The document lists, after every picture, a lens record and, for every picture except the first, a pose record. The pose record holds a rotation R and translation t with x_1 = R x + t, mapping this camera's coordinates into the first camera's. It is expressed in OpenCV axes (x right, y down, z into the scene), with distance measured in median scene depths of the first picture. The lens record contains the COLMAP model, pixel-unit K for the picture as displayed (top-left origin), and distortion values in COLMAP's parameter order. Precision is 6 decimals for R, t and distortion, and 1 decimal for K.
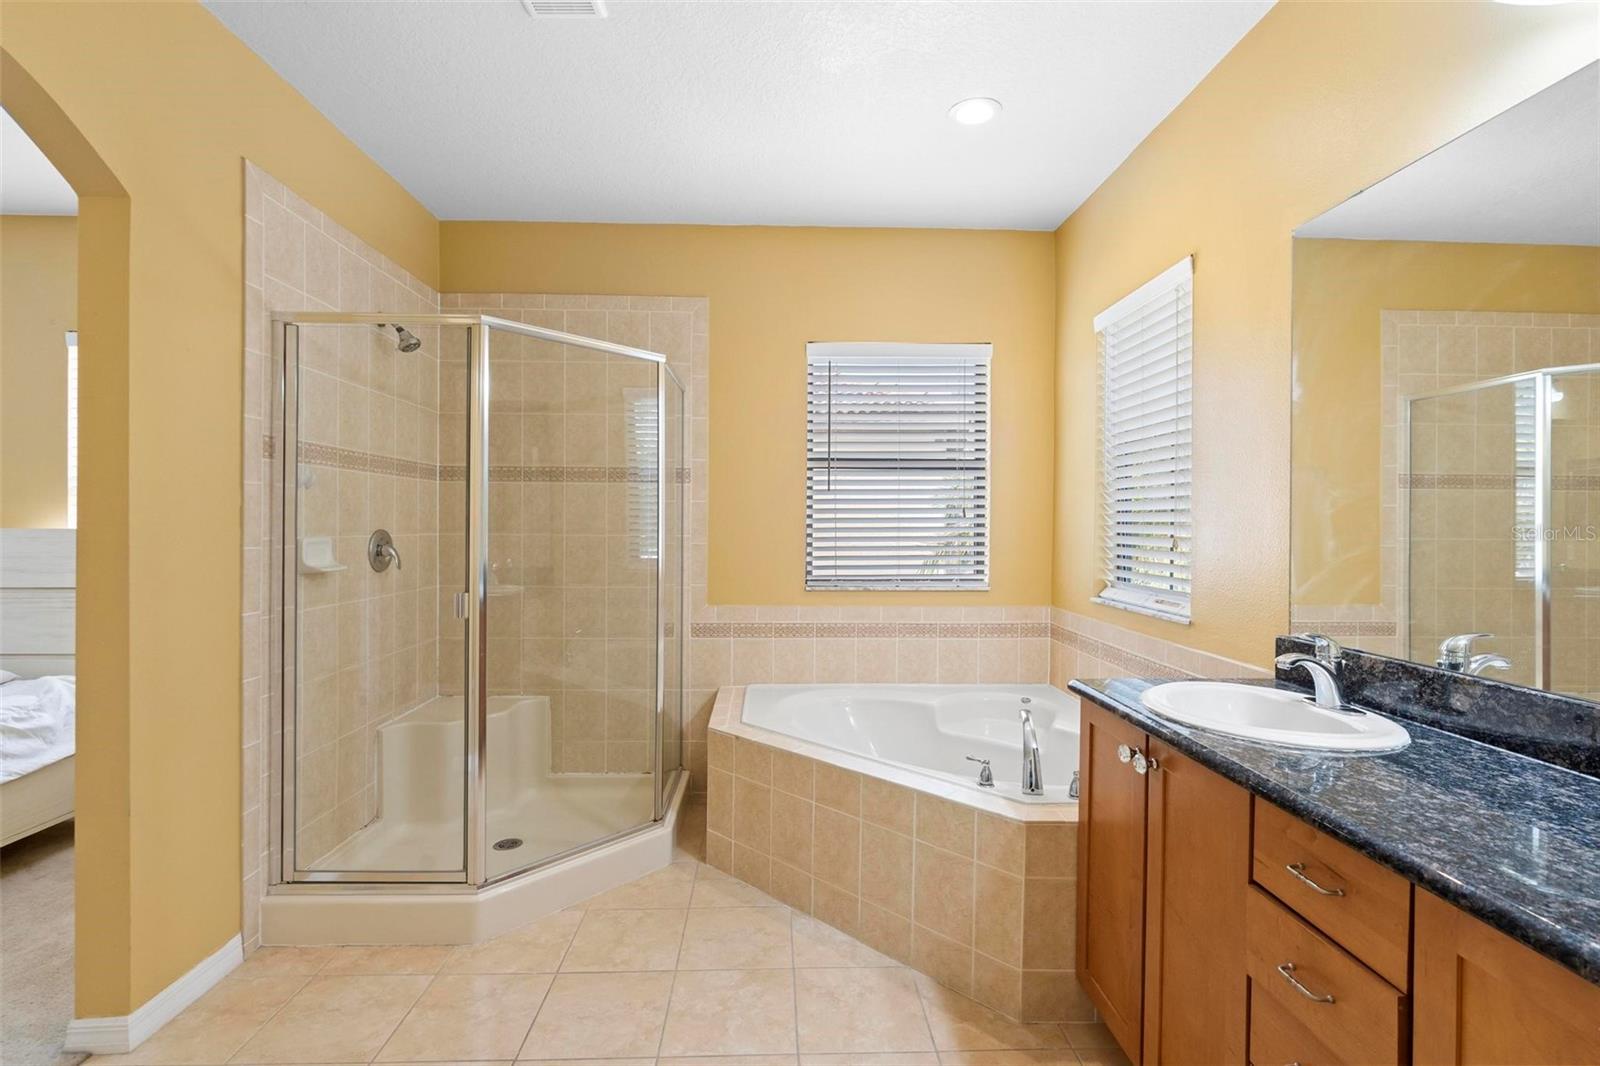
lens RADIAL K [[727.9, 0, 799.8], [0, 727.9, 527.9], [0, 0, 1]] dist [-0.008725, 0.000755]
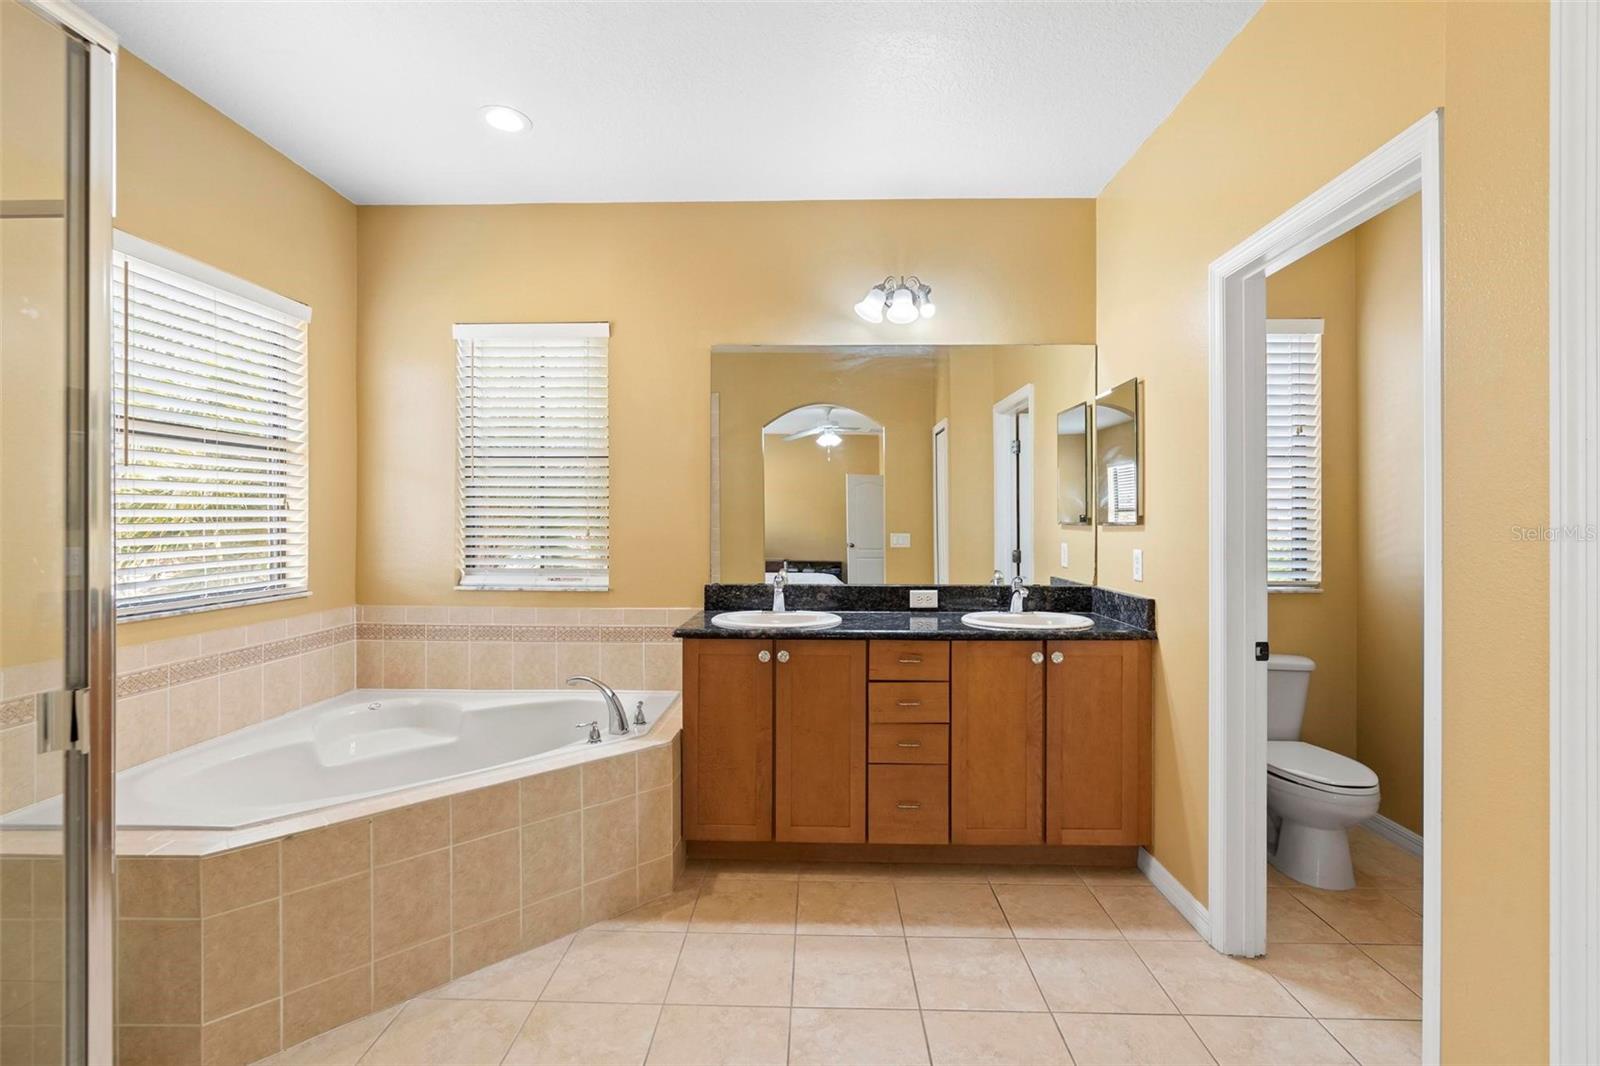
lens RADIAL K [[727.9, 0, 800.7], [0, 727.9, 521.8], [0, 0, 1]] dist [-0.008725, 0.000755]
pose [[0.057043, -0.006167, 0.998353, -0.825090], [0.004452, 0.999973, 0.005922, -0.003814], [-0.998362, 0.004107, 0.057069, 0.560937]]
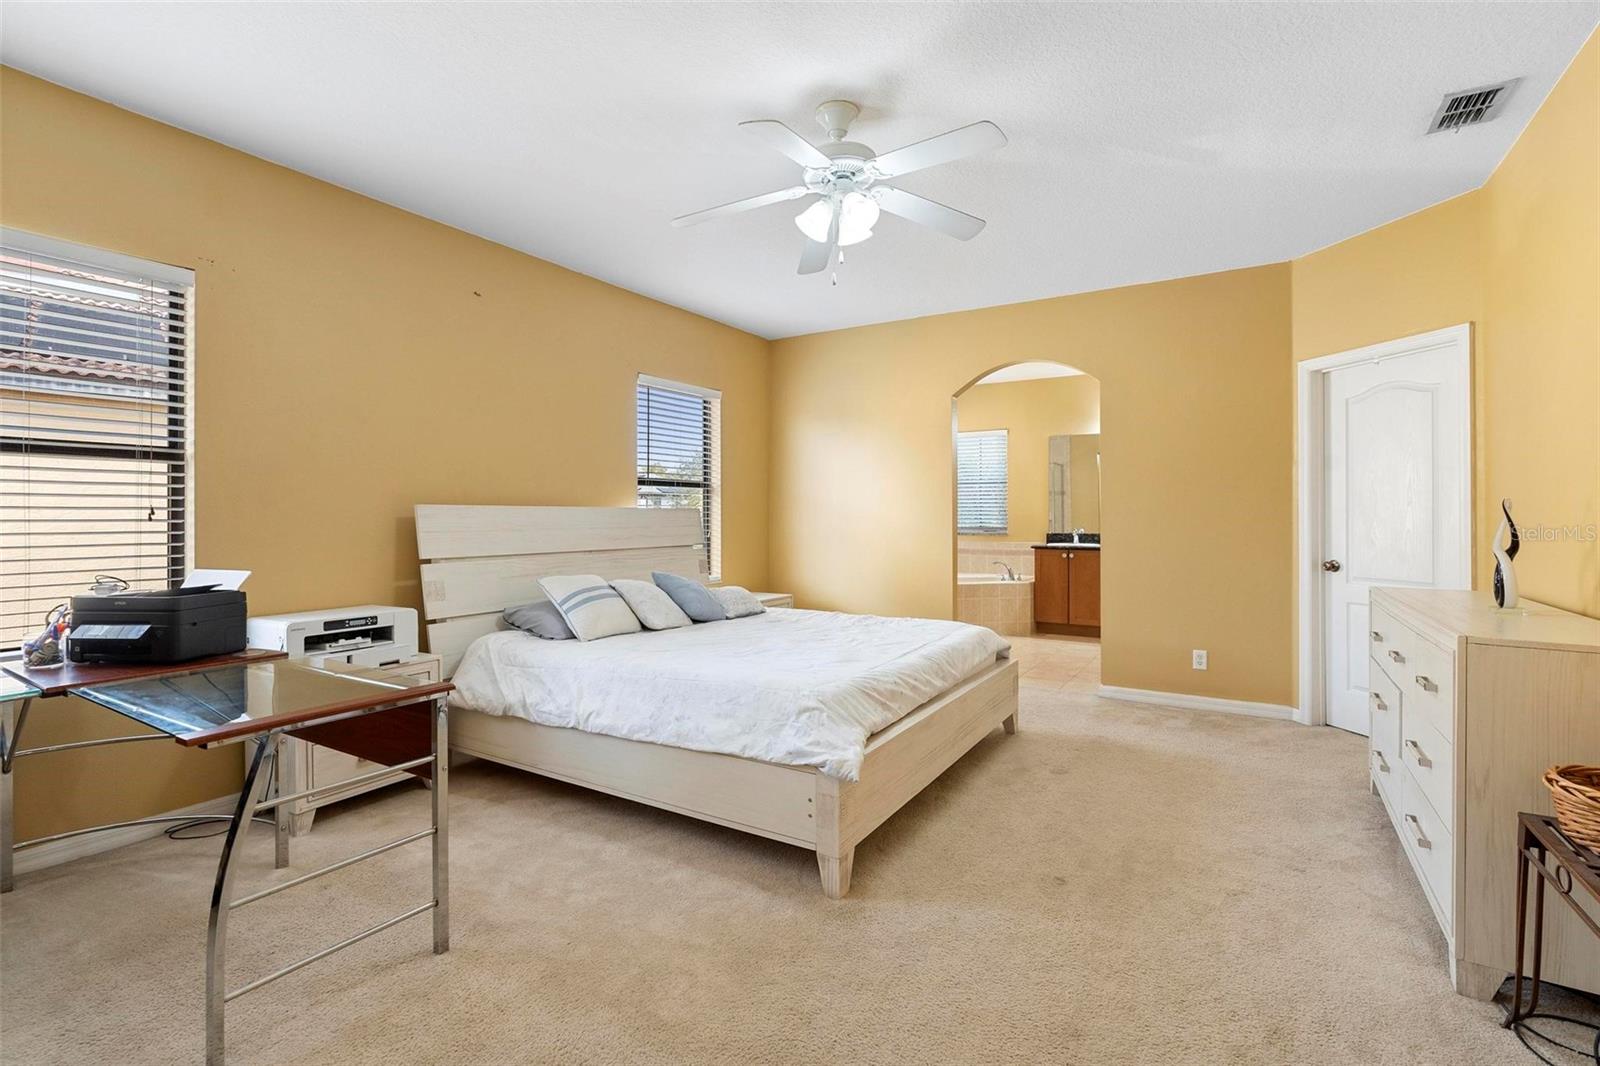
lens RADIAL K [[727.9, 0, 801.1], [0, 727.9, 516.6], [0, 0, 1]] dist [-0.008725, 0.000755]
pose [[0.557045, -0.014754, 0.830351, -2.937033], [0.014582, 0.999862, 0.007983, 0.003518], [-0.830354, 0.007661, 0.557183, -0.124138]]
